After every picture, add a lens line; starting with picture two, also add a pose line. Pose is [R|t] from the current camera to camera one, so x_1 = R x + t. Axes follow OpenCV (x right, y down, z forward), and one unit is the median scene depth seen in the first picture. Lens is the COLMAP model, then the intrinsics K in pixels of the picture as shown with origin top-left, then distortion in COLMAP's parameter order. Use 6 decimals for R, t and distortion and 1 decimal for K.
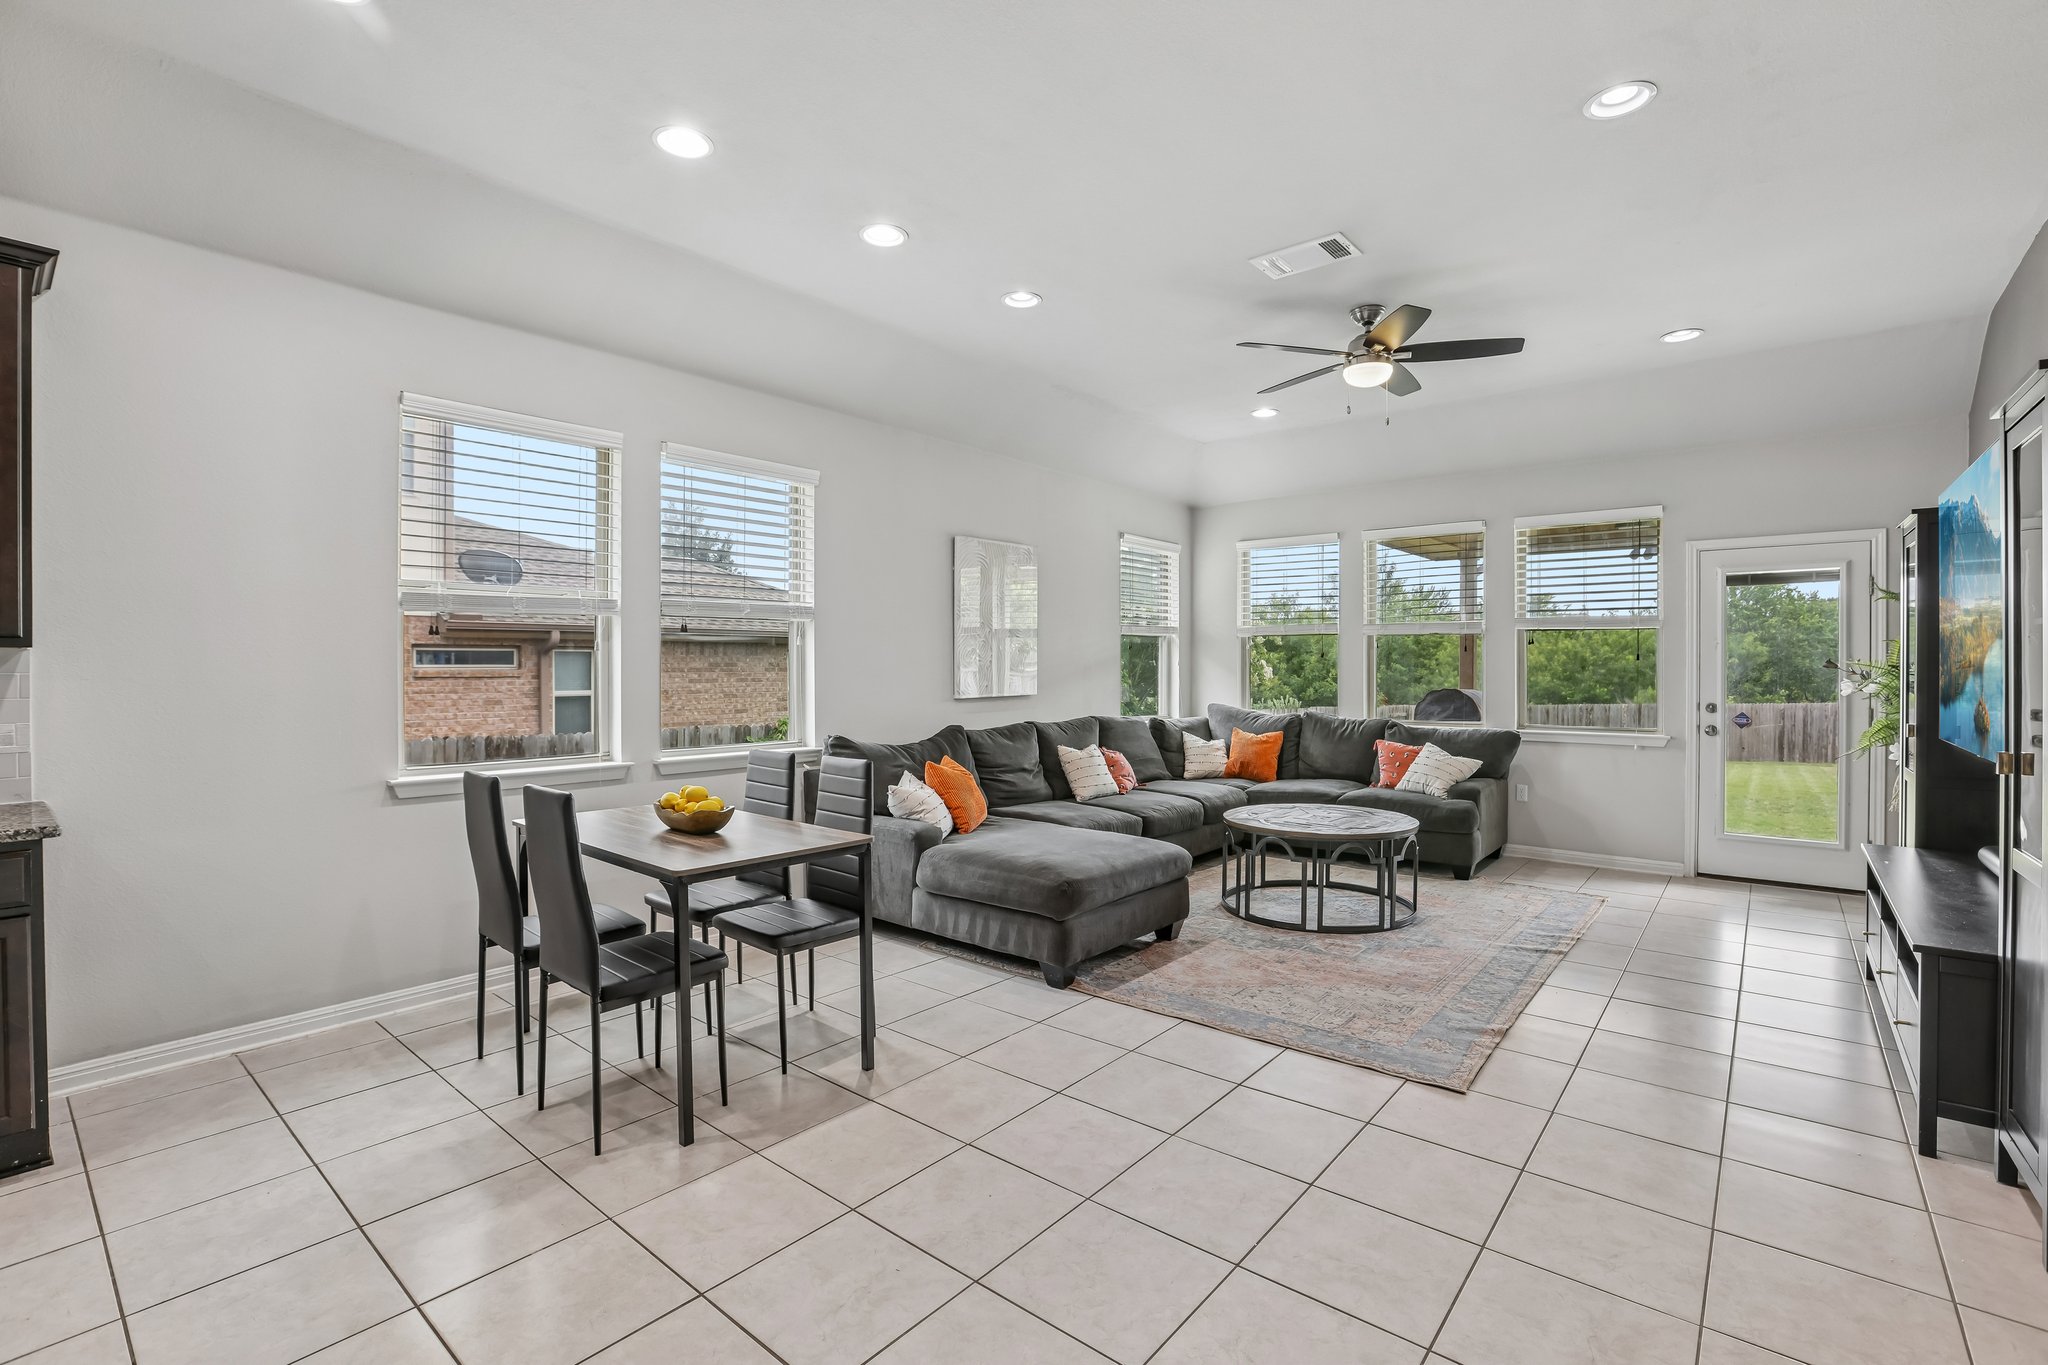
lens RADIAL K [[926.6, 0, 1020.5], [0, 926.6, 671.9], [0, 0, 1]] dist [-0.042391, 0.003503]
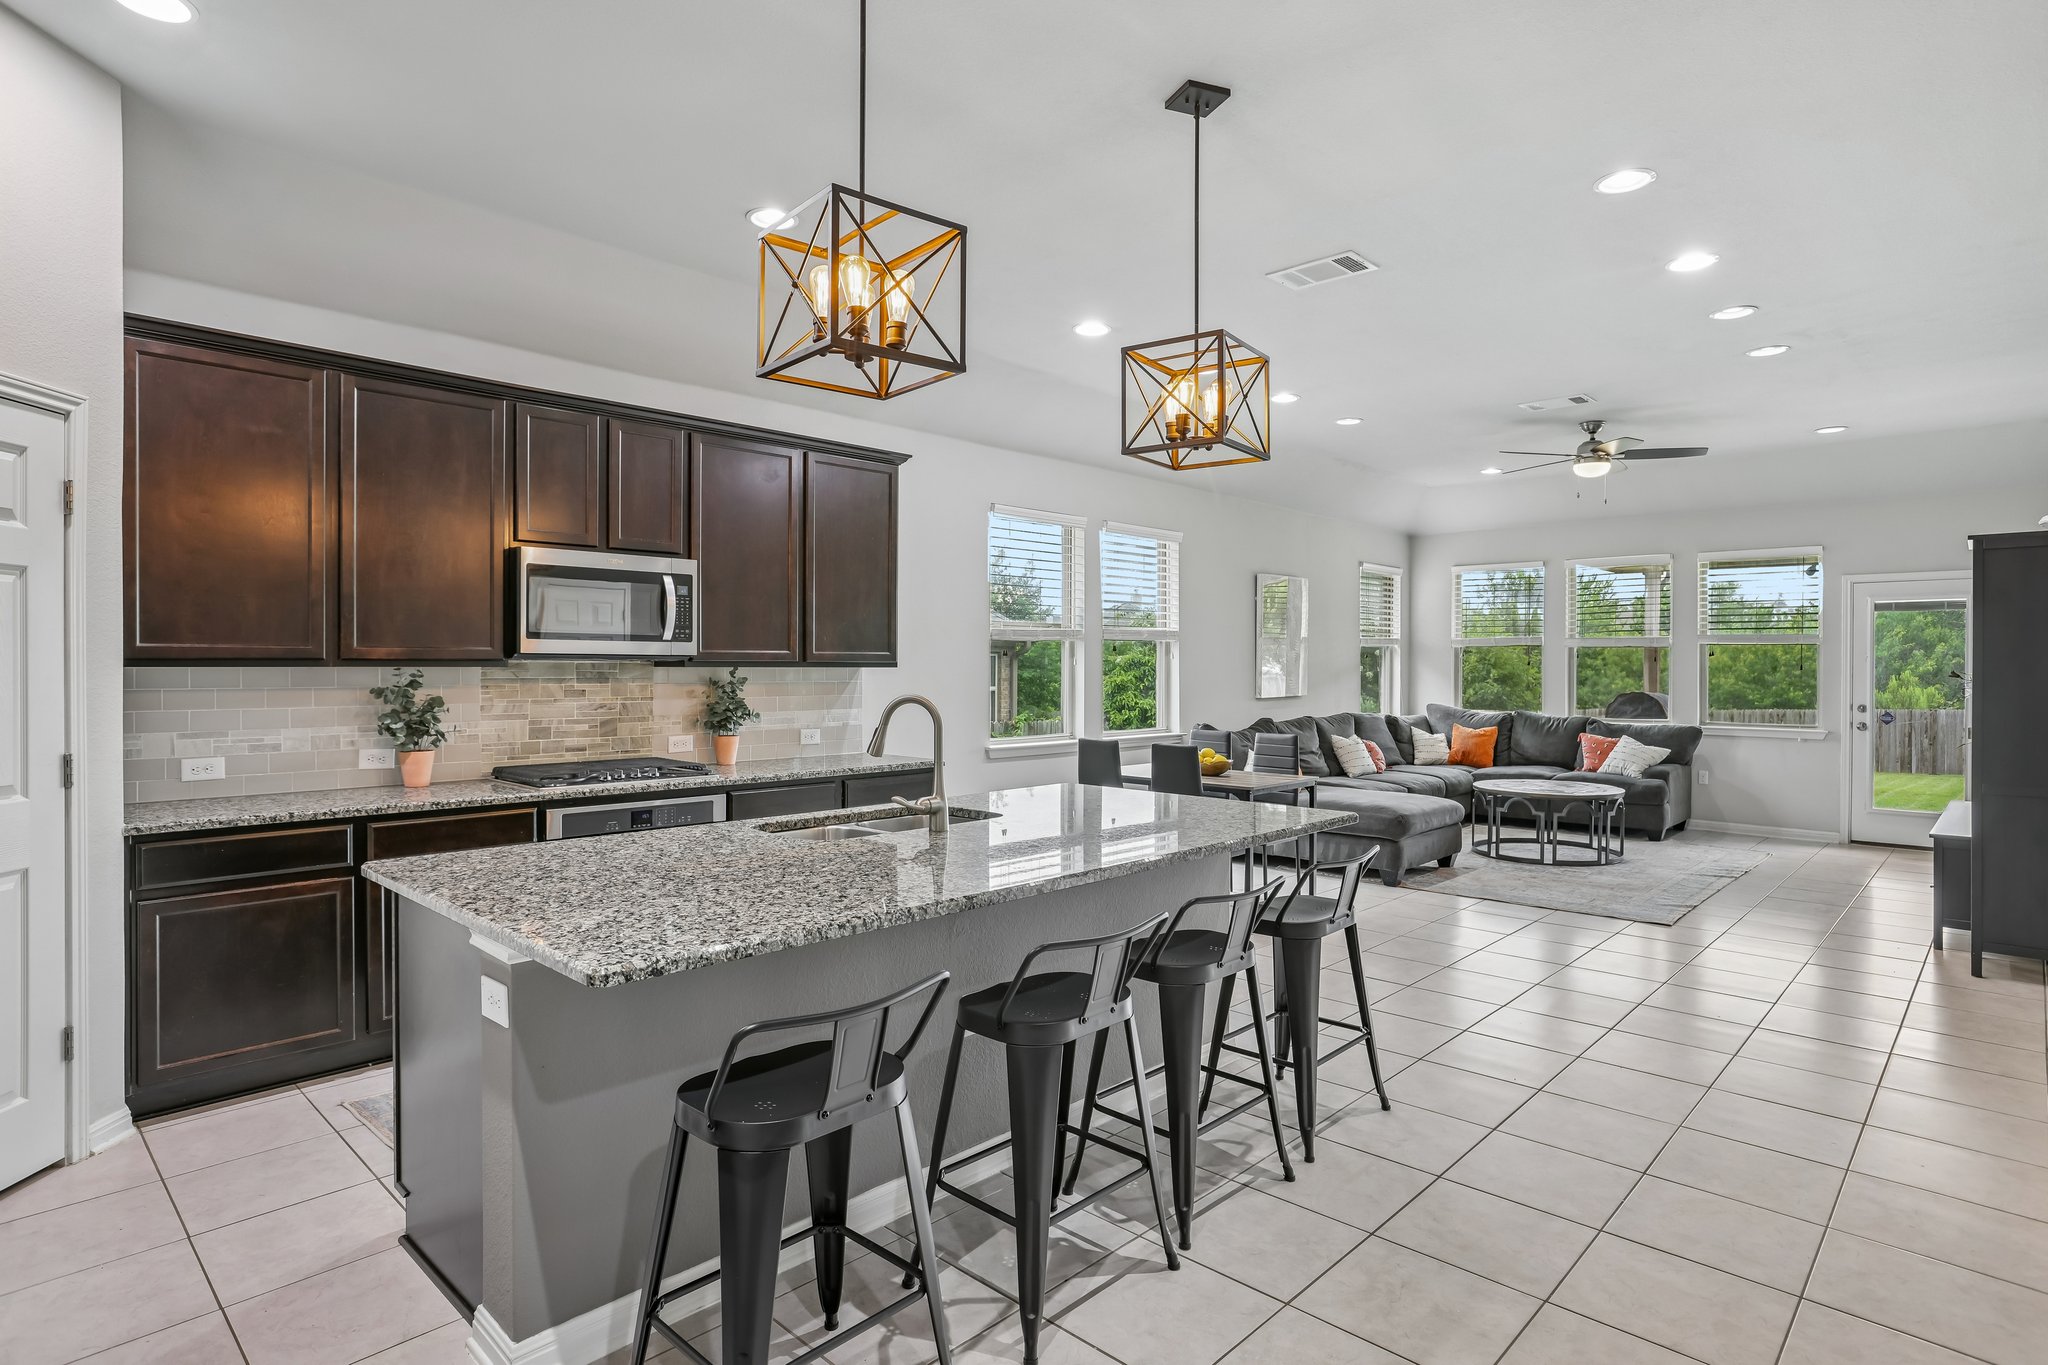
lens RADIAL K [[1084.7, 0, 1015.9], [0, 1084.7, 670.1], [0, 0, 1]] dist [-0.037090, 0.010251]
pose [[0.997626, 0.003002, -0.068805, -0.299810], [-0.002936, 0.999995, 0.001054, -0.011167], [0.068808, -0.000849, 0.997630, -0.542630]]
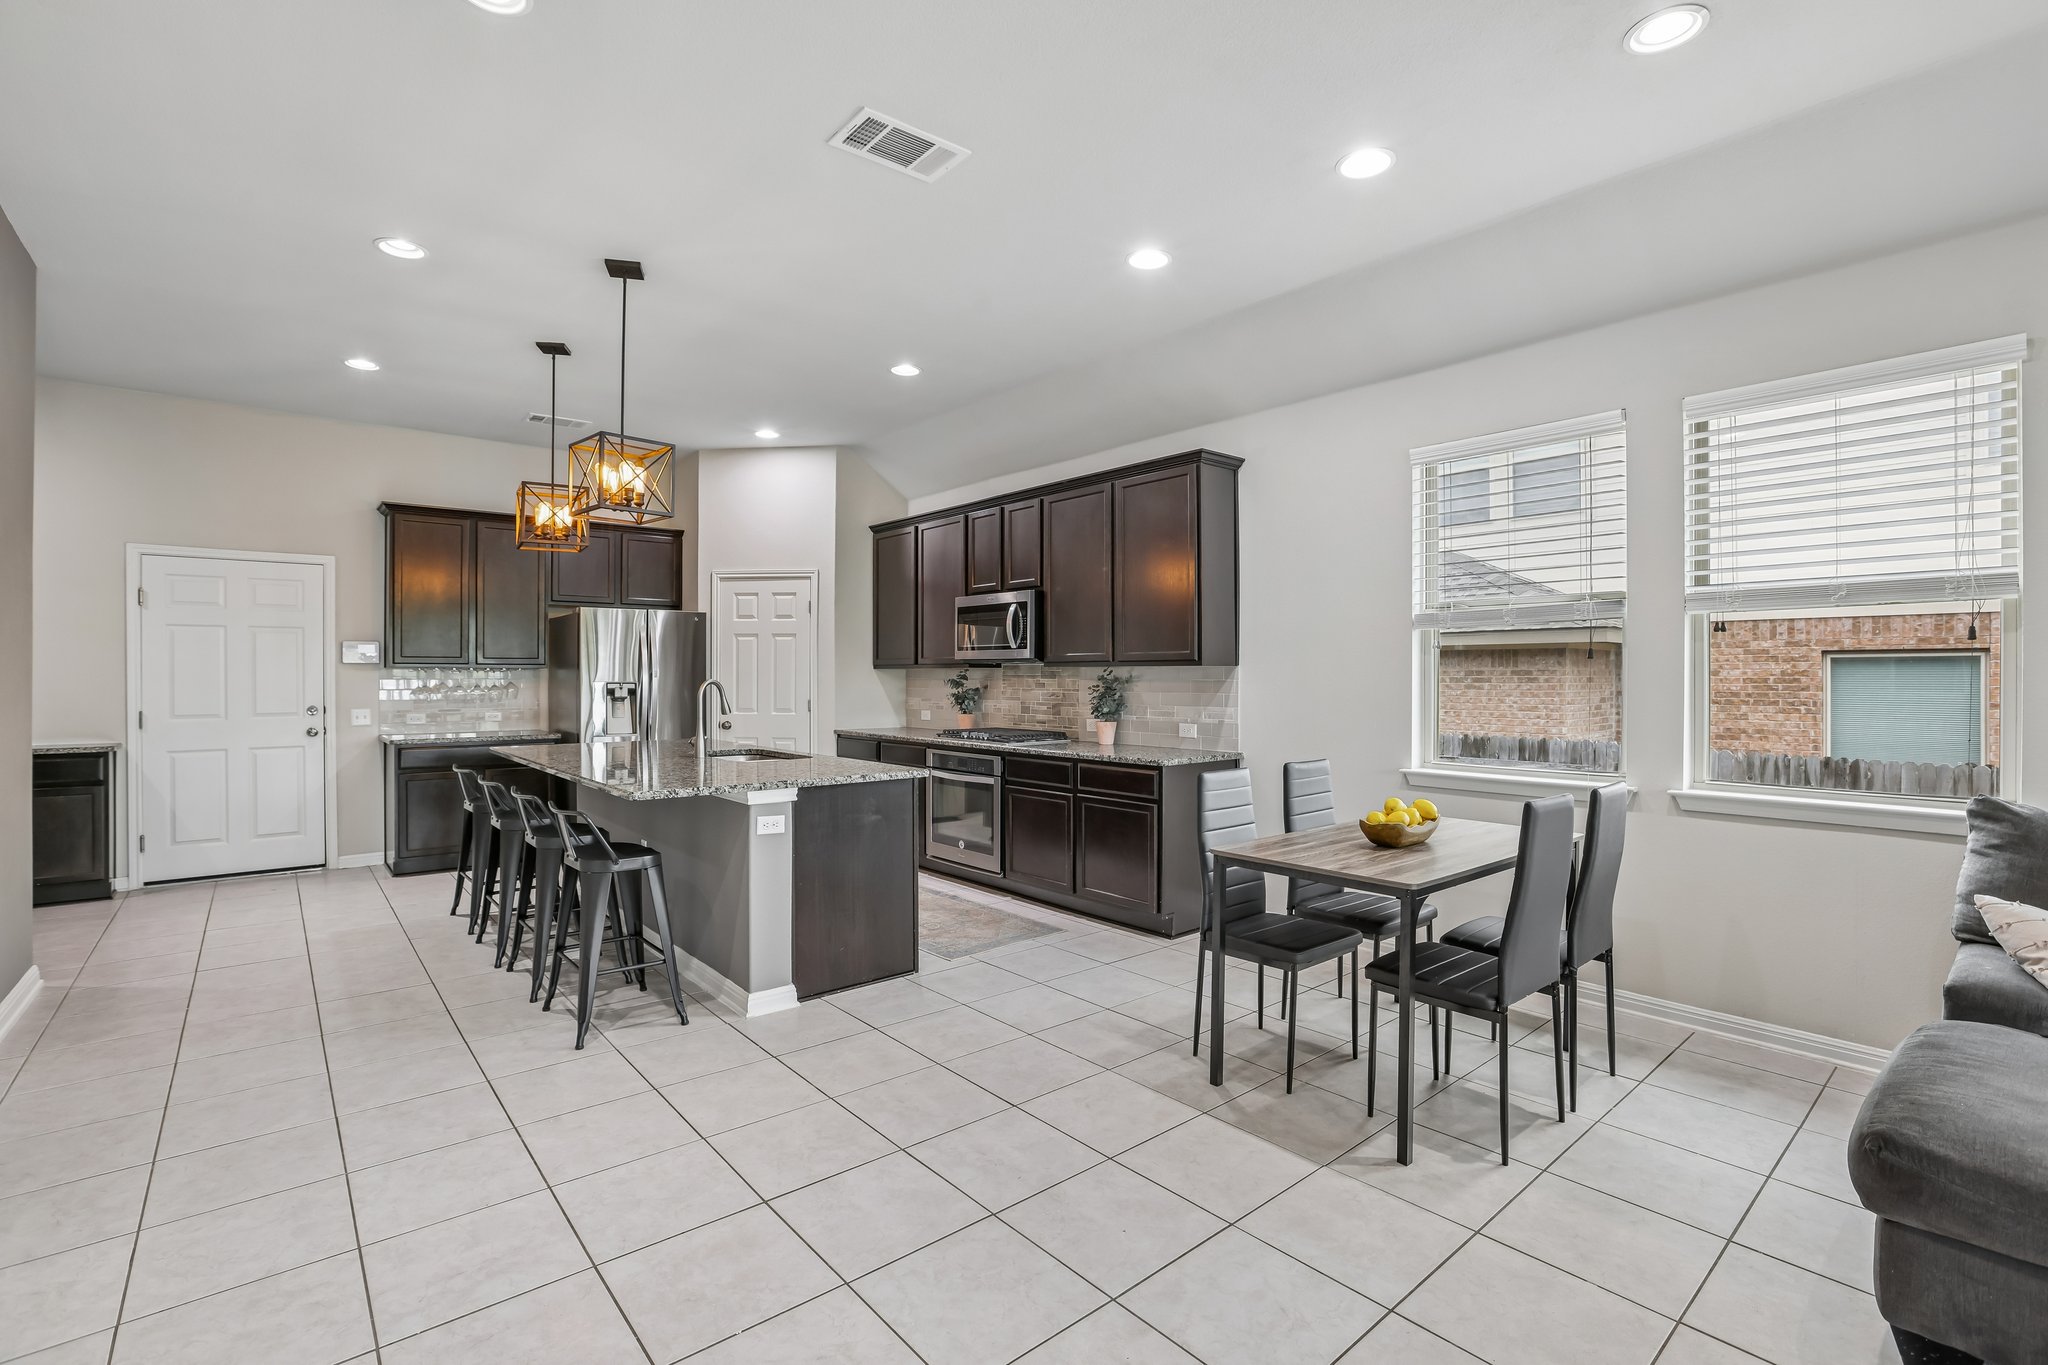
lens RADIAL K [[926.6, 0, 1028.4], [0, 926.6, 674.1], [0, 0, 1]] dist [-0.042391, 0.003503]
pose [[-0.172198, -0.002645, -0.985059, 0.351774], [-0.004353, 0.999989, -0.001924, -0.002450], [0.985053, 0.003957, -0.172207, 0.405135]]
